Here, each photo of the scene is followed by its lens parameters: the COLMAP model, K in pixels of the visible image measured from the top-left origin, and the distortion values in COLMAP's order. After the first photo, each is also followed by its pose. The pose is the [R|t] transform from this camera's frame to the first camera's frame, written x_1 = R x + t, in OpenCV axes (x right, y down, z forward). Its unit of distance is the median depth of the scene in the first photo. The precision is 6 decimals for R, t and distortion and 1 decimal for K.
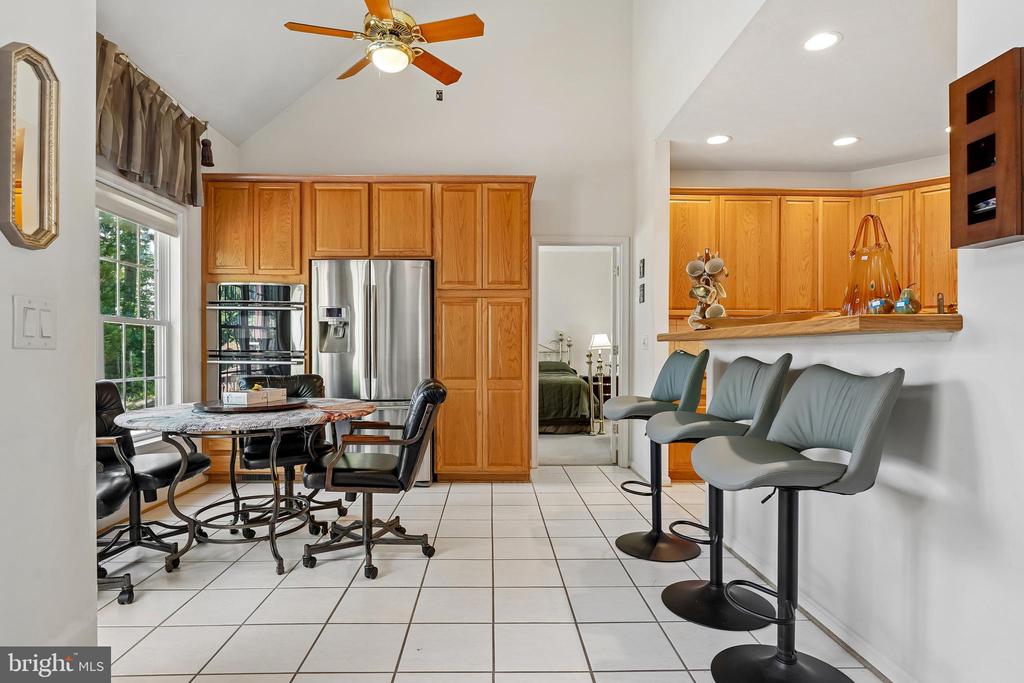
lens RADIAL K [[512.0, 0, 510.5], [0, 512.0, 340.7], [0, 0, 1]] dist [0.005787, 0.000711]
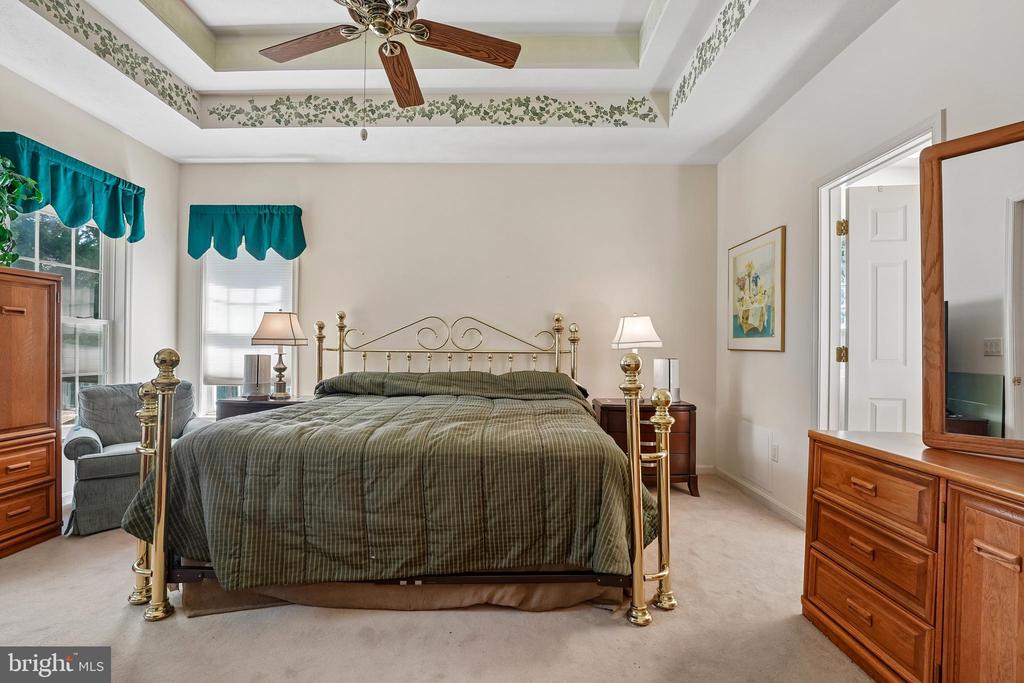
lens RADIAL K [[454.2, 0, 513.1], [0, 454.2, 340.5], [0, 0, 1]] dist [0.001033, -0.000083]
pose [[0.999513, -0.001836, -0.031138, 0.088199], [0.001873, 0.999998, 0.001156, 0.011813], [0.031135, -0.001214, 0.999514, 0.698580]]
